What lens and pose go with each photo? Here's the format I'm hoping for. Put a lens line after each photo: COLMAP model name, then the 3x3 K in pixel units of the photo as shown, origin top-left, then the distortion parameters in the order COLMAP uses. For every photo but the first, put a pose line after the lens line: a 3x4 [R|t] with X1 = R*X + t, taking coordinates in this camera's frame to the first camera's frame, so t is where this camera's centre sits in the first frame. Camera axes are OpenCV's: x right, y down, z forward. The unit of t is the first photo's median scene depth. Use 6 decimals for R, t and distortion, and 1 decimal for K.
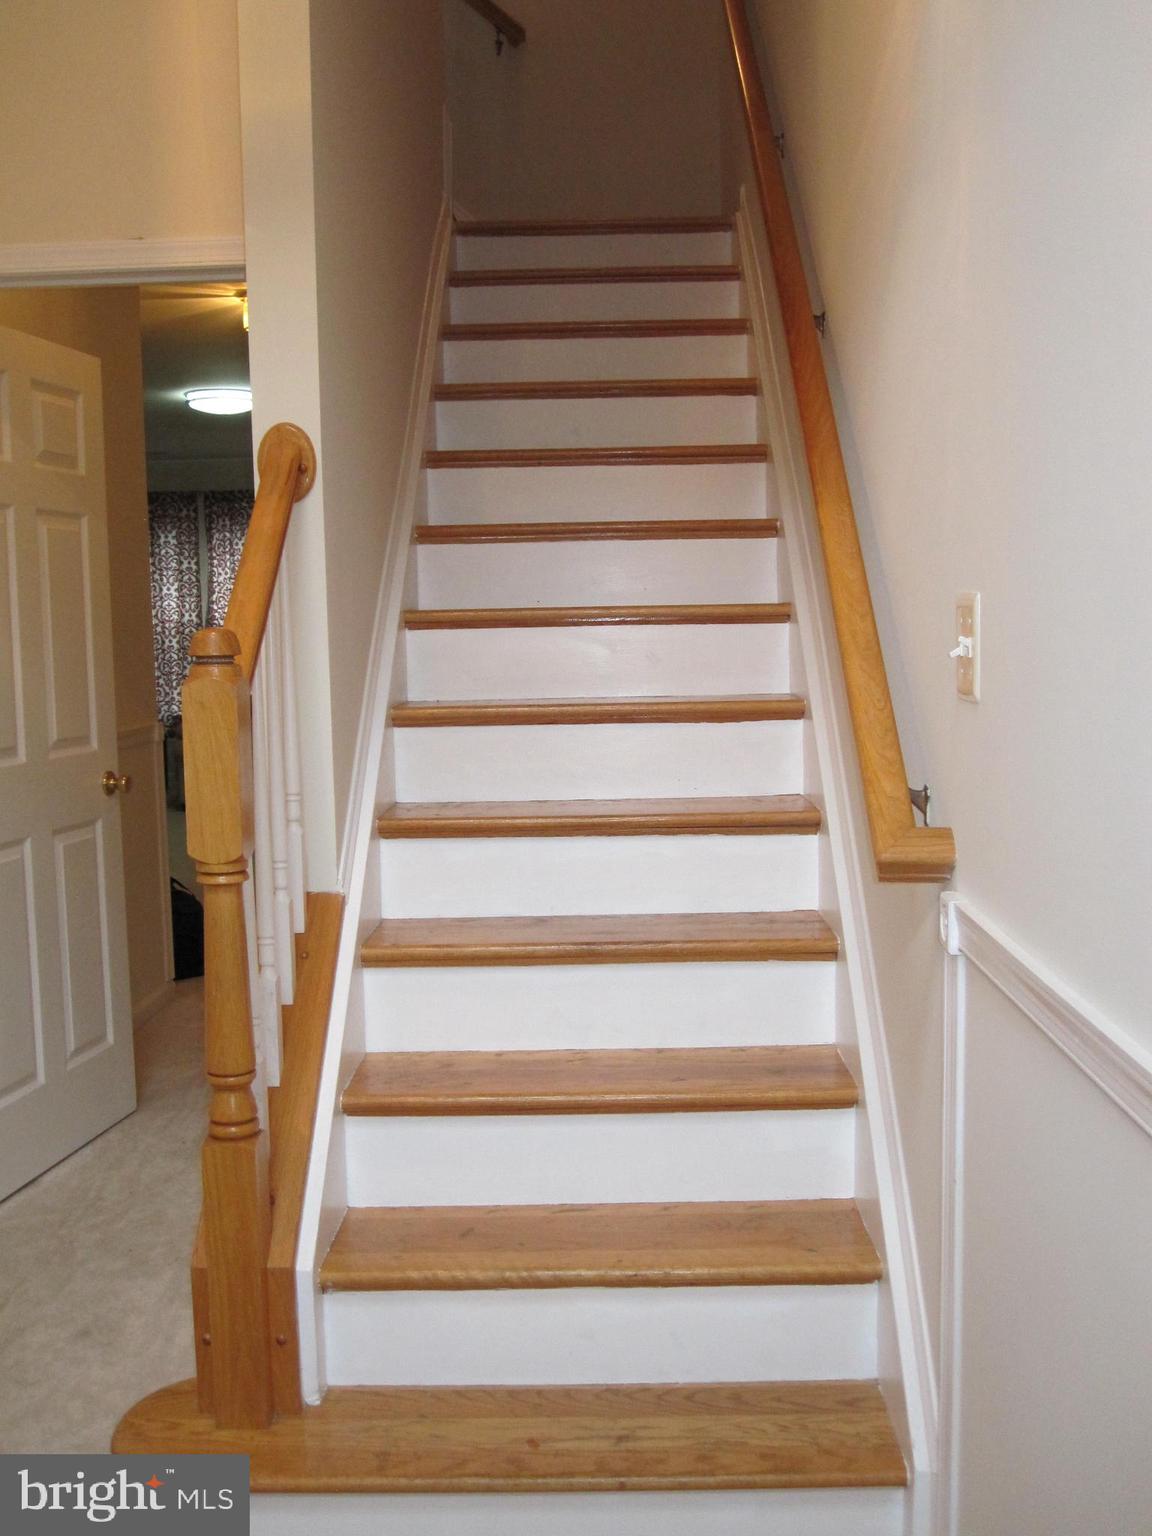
lens RADIAL K [[1505.2, 0, 576.0], [0, 1505.2, 768.0], [0, 0, 1]] dist [-0.094373, 0.033756]
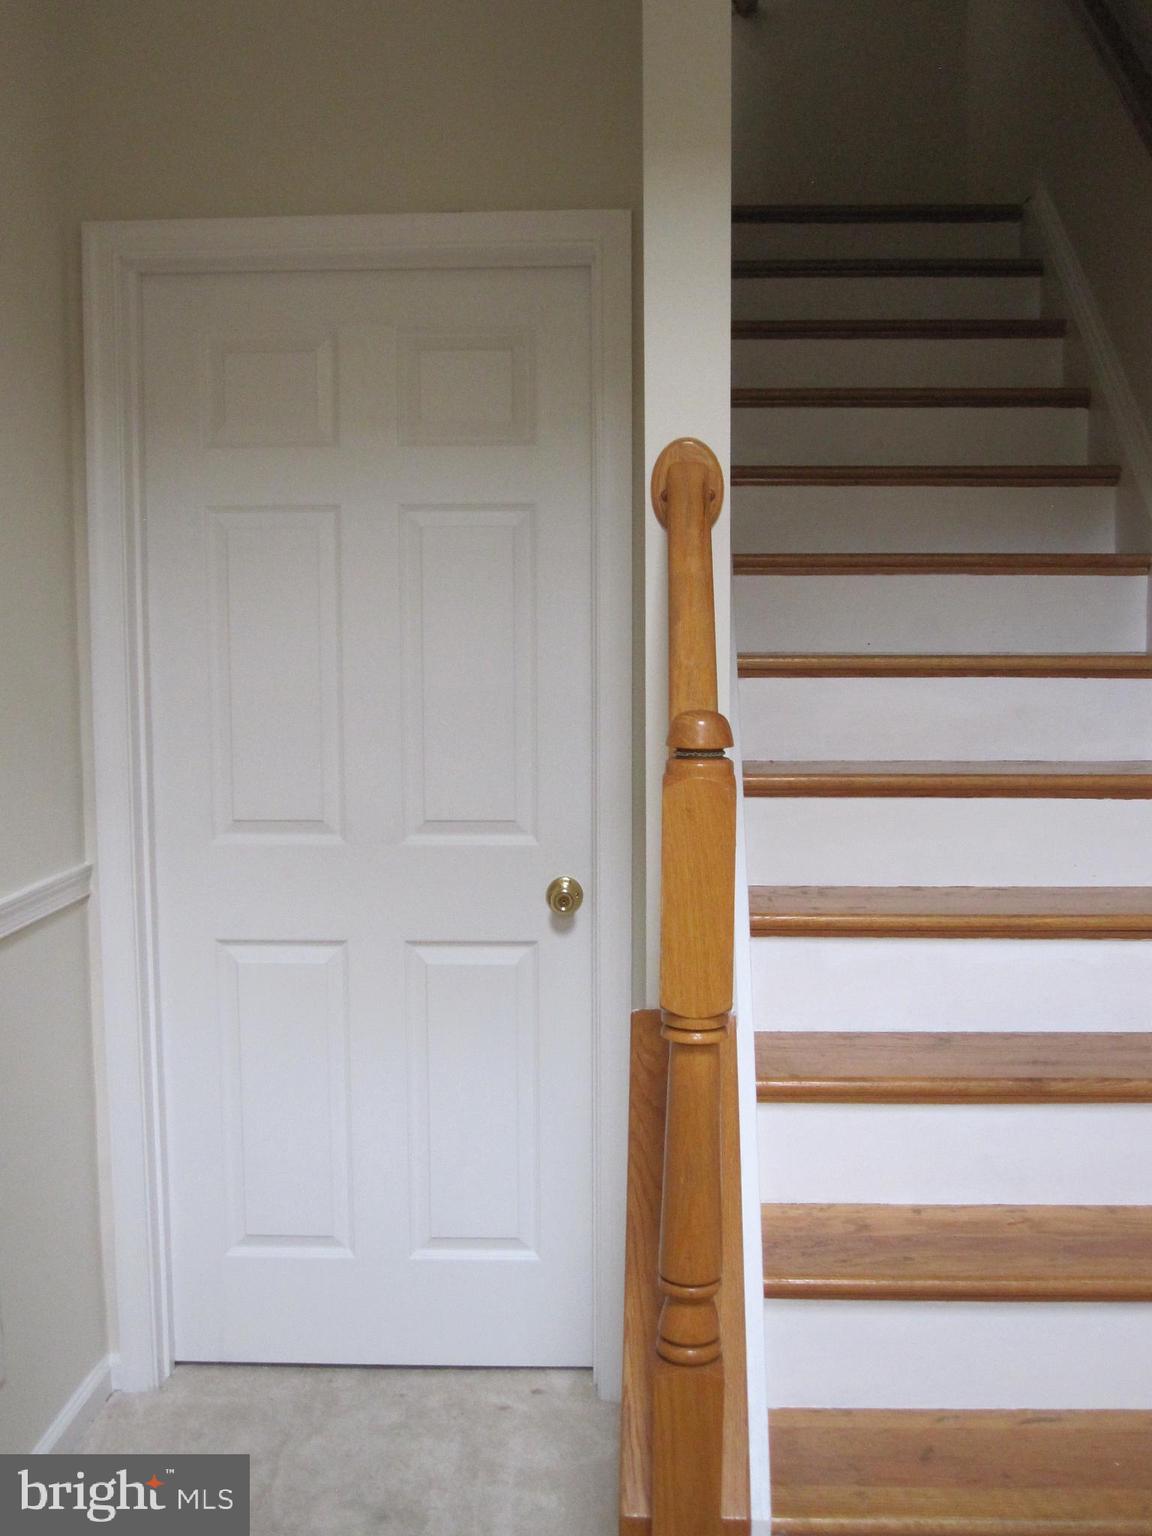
lens RADIAL K [[1505.2, 0, 576.0], [0, 1505.2, 768.0], [0, 0, 1]] dist [-0.094373, 0.033756]
pose [[0.999191, 0.020723, -0.034466, -0.216142], [-0.020639, 0.999783, 0.002781, -0.050953], [0.034516, -0.002068, 0.999402, 0.177949]]
